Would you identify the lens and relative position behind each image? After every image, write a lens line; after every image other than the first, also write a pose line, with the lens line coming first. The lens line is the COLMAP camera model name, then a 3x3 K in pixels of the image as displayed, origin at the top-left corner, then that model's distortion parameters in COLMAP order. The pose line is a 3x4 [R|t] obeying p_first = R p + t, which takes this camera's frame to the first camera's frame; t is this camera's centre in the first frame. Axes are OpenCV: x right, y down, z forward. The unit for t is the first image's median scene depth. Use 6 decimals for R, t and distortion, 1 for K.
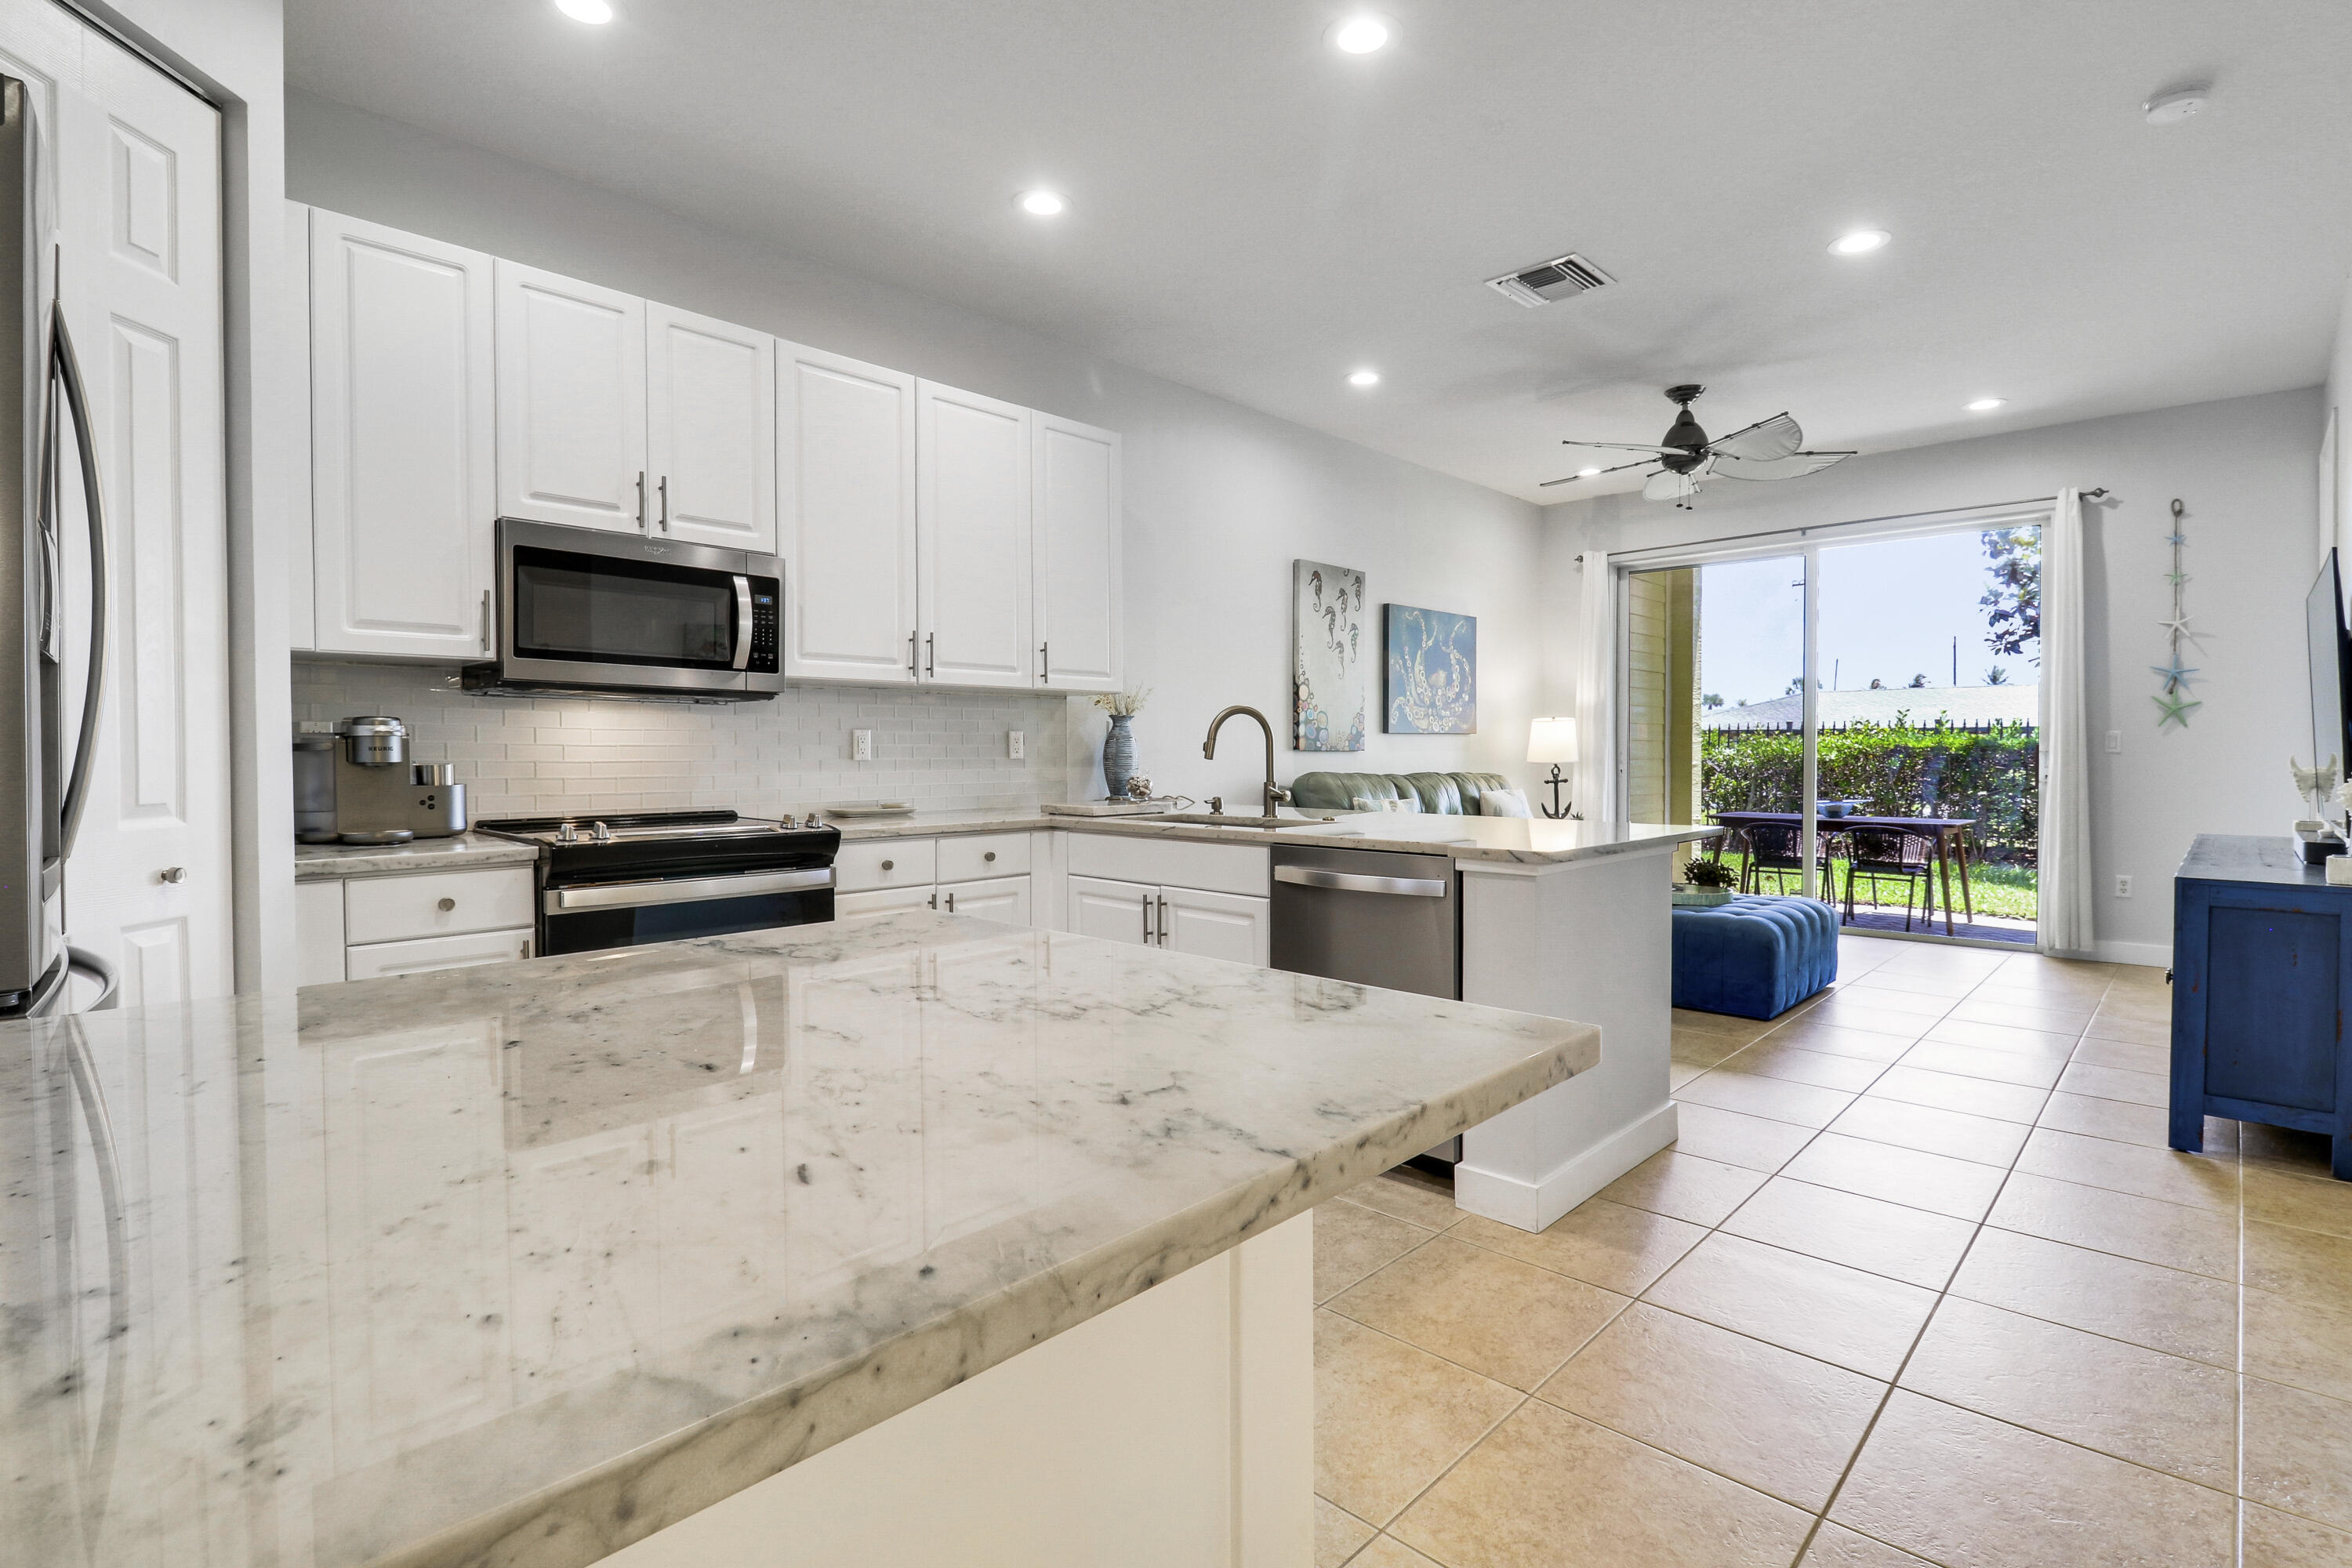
lens RADIAL K [[1092.9, 0, 1205.8], [0, 1092.9, 779.3], [0, 0, 1]] dist [0.003073, -0.011318]
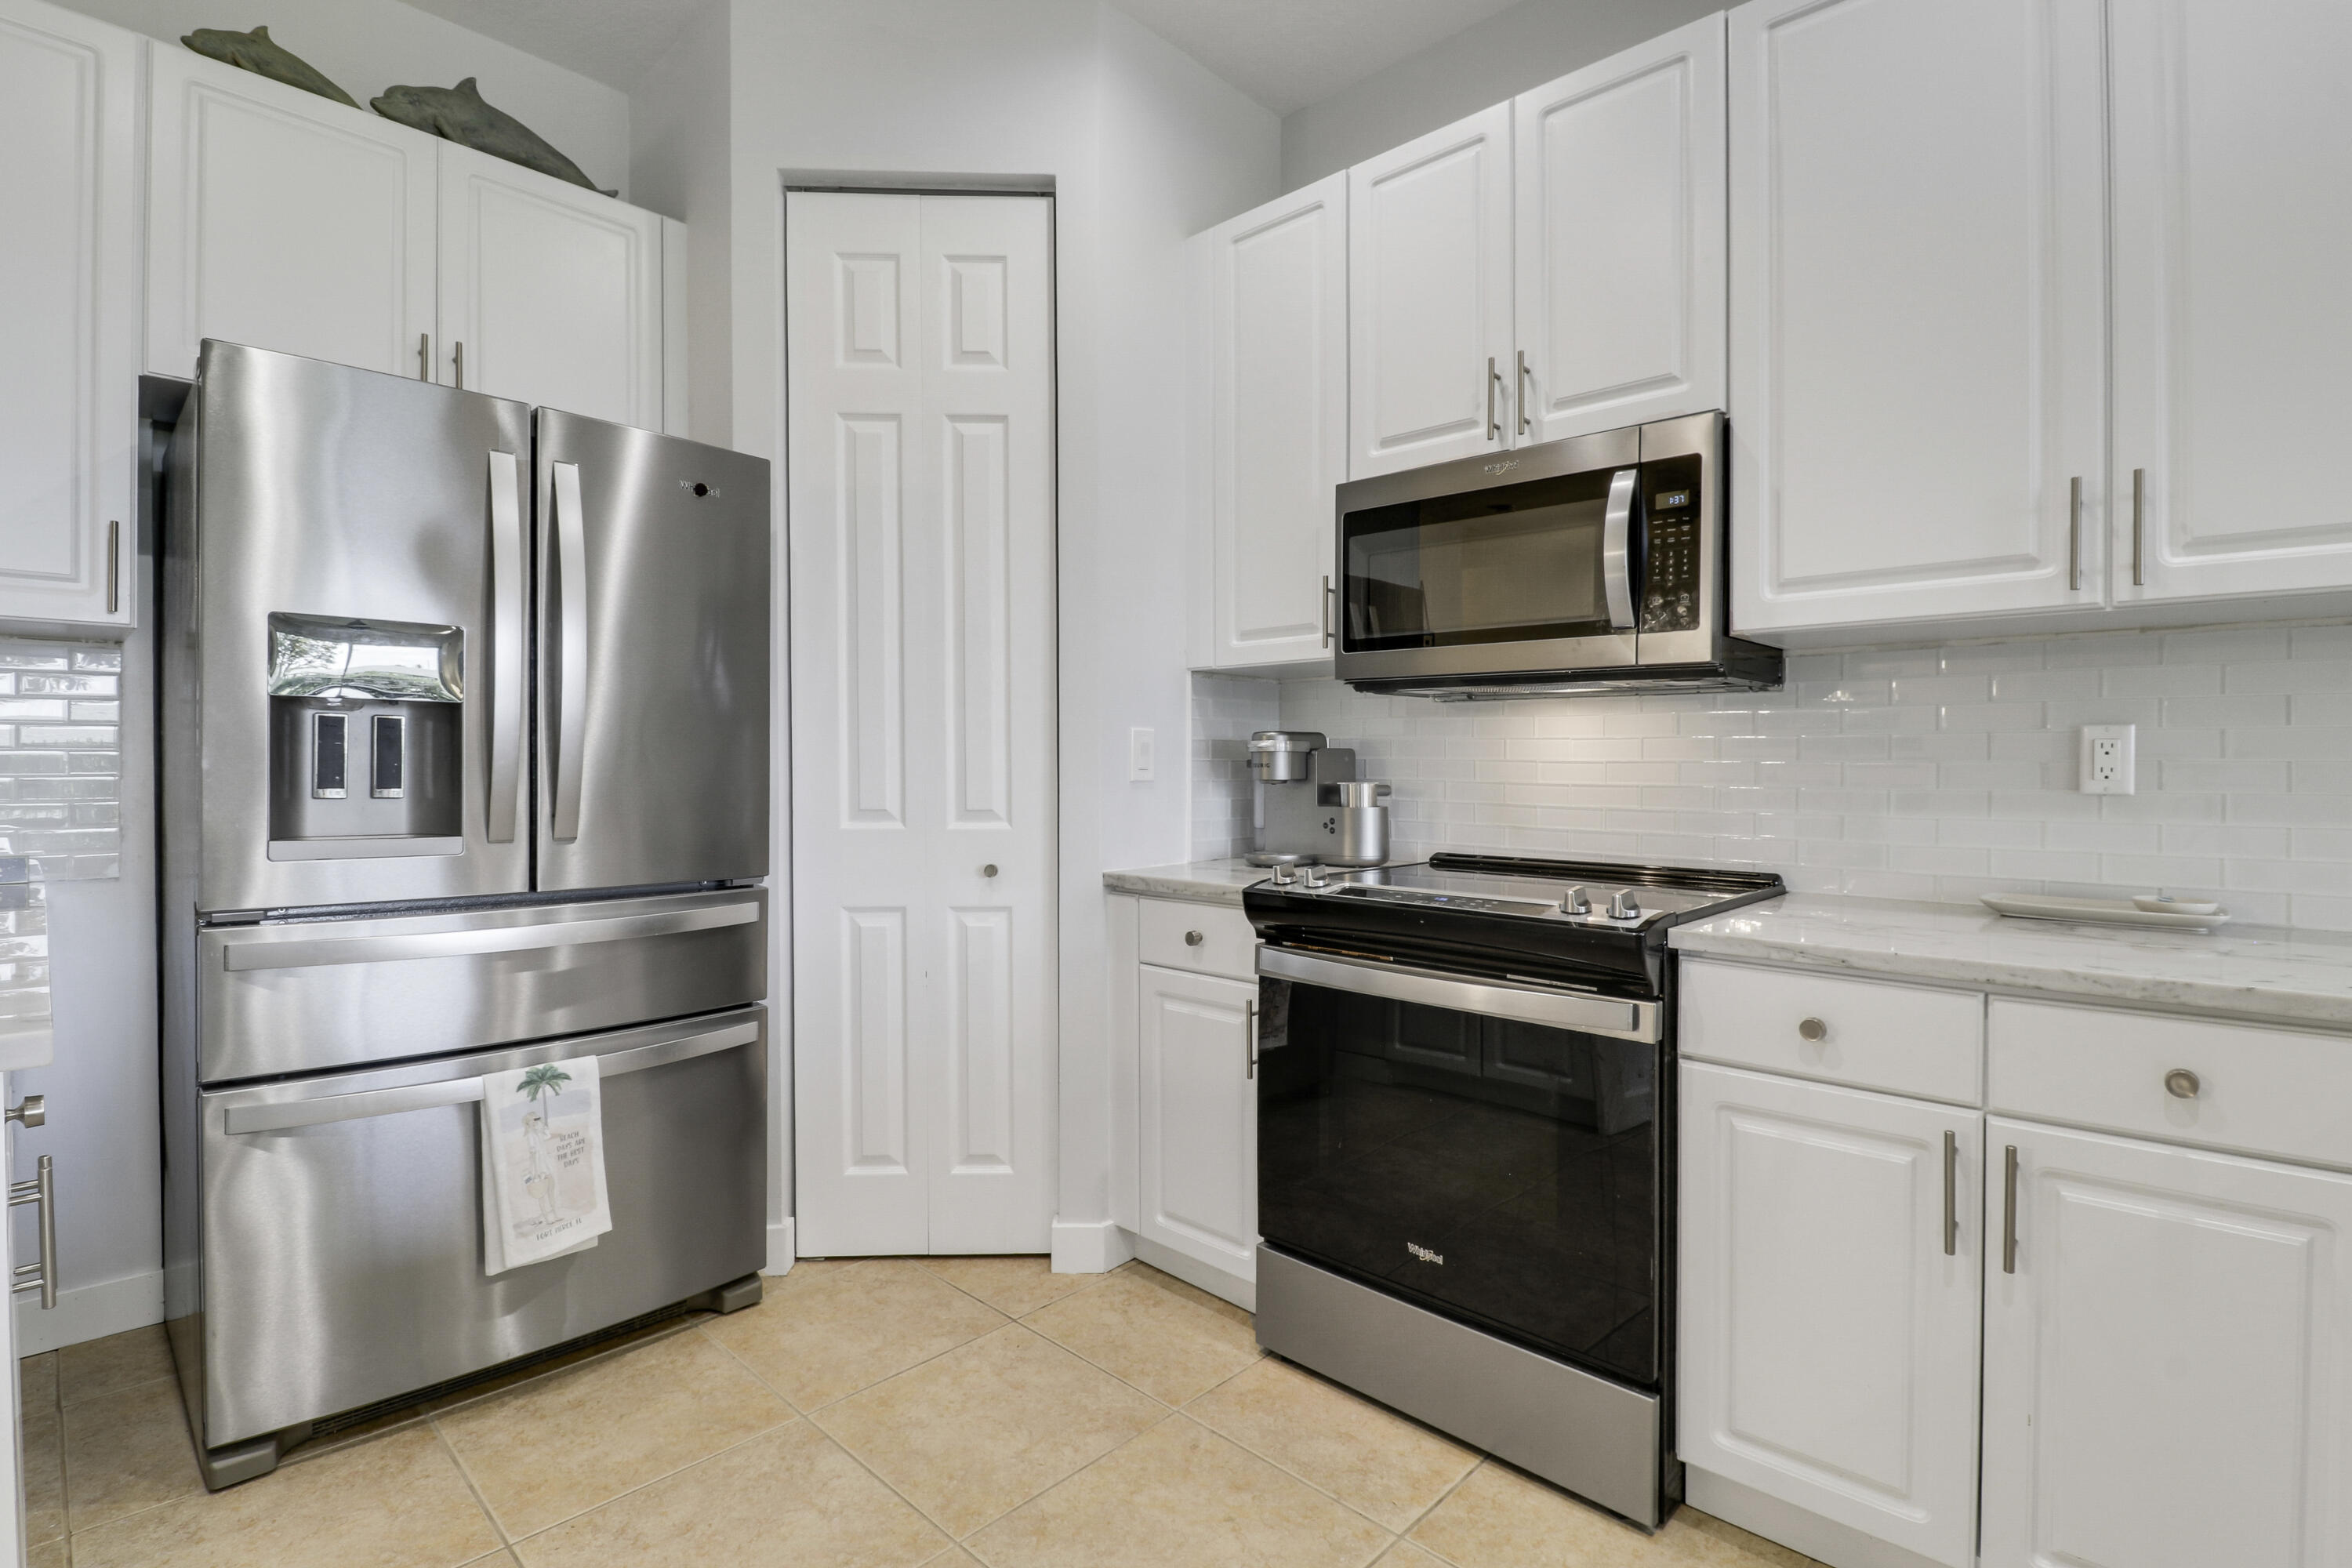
lens RADIAL K [[1092.9, 0, 1185.1], [0, 1092.9, 777.2], [0, 0, 1]] dist [0.003073, -0.011318]
pose [[0.014168, 0.009590, -0.999854, 0.103871], [-0.028913, 0.999540, 0.009178, -0.014142], [0.999482, 0.028779, 0.014439, 0.516769]]
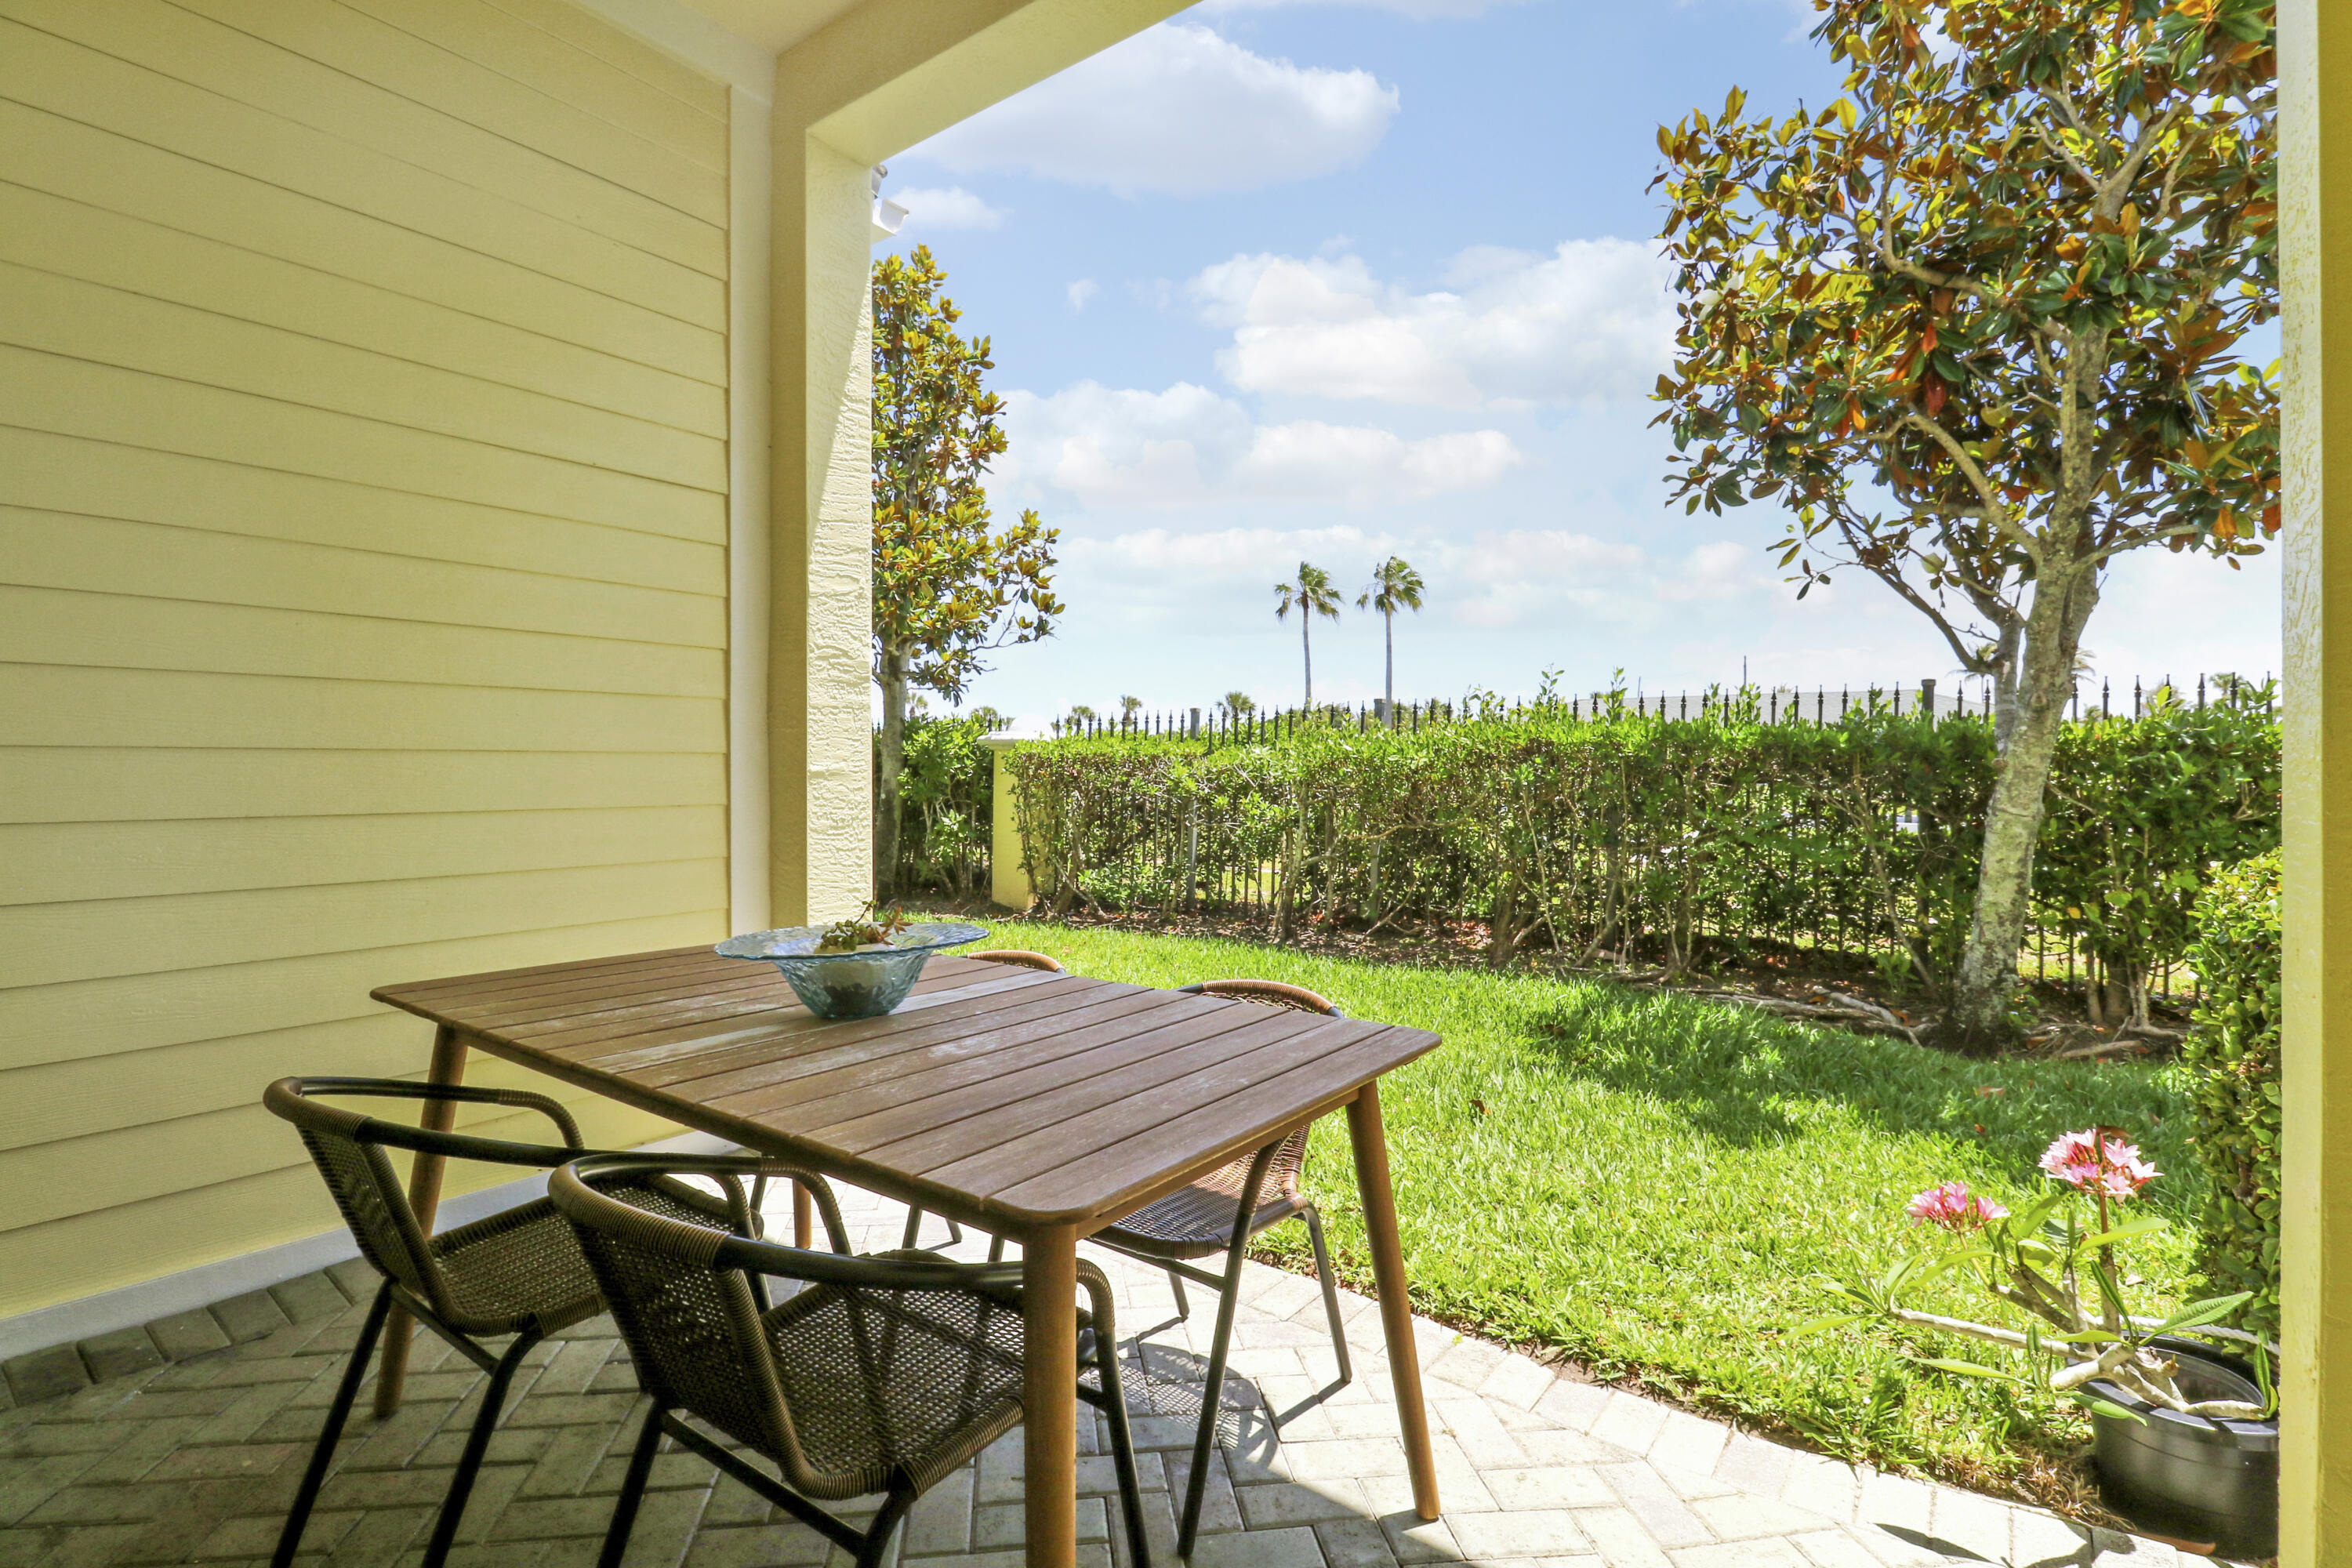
lens RADIAL K [[1092.2, 0, 1174.9], [0, 1092.2, 788.5], [0, 0, 1]] dist [-0.015714, -0.000935]
pose [[0.993583, -0.001657, 0.113096, 1.053895], [0.001738, 0.999998, -0.000616, -0.020644], [-0.113095, 0.000808, 0.993584, 1.332699]]
